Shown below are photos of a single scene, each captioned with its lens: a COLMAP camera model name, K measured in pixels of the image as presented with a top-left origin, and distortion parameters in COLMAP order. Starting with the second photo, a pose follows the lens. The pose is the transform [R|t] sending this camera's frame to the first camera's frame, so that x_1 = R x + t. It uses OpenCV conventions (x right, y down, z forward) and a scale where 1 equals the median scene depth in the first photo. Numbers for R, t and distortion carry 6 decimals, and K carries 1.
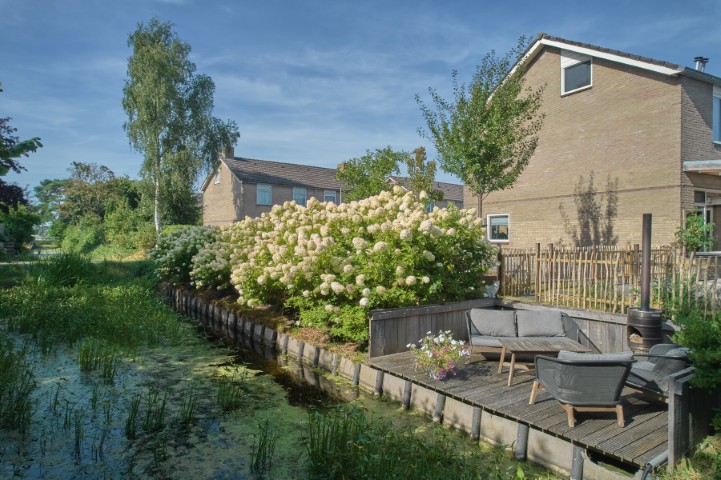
lens RADIAL K [[487.3, 0, 360.5], [0, 487.3, 240.0], [0, 0, 1]] dist [-0.039385, 0.000101]
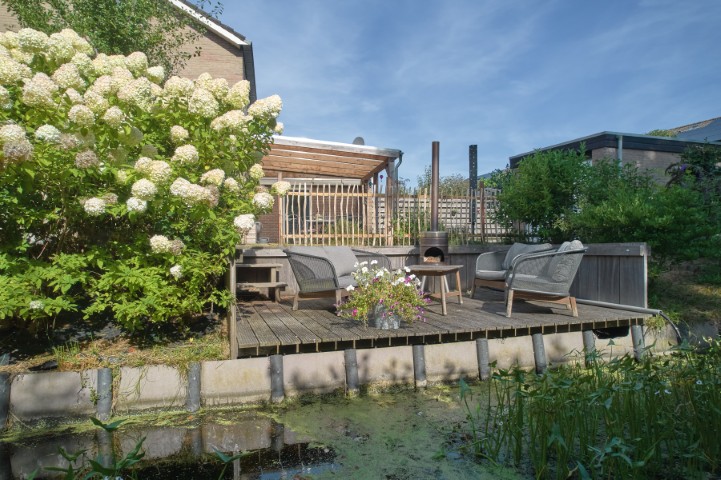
lens RADIAL K [[487.3, 0, 360.5], [0, 487.3, 240.0], [0, 0, 1]] dist [-0.039385, 0.000101]
pose [[0.252230, 0.015138, 0.967549, -0.431927], [0.019771, 0.999588, -0.020793, 0.154537], [-0.967465, 0.024374, 0.251827, 0.755553]]
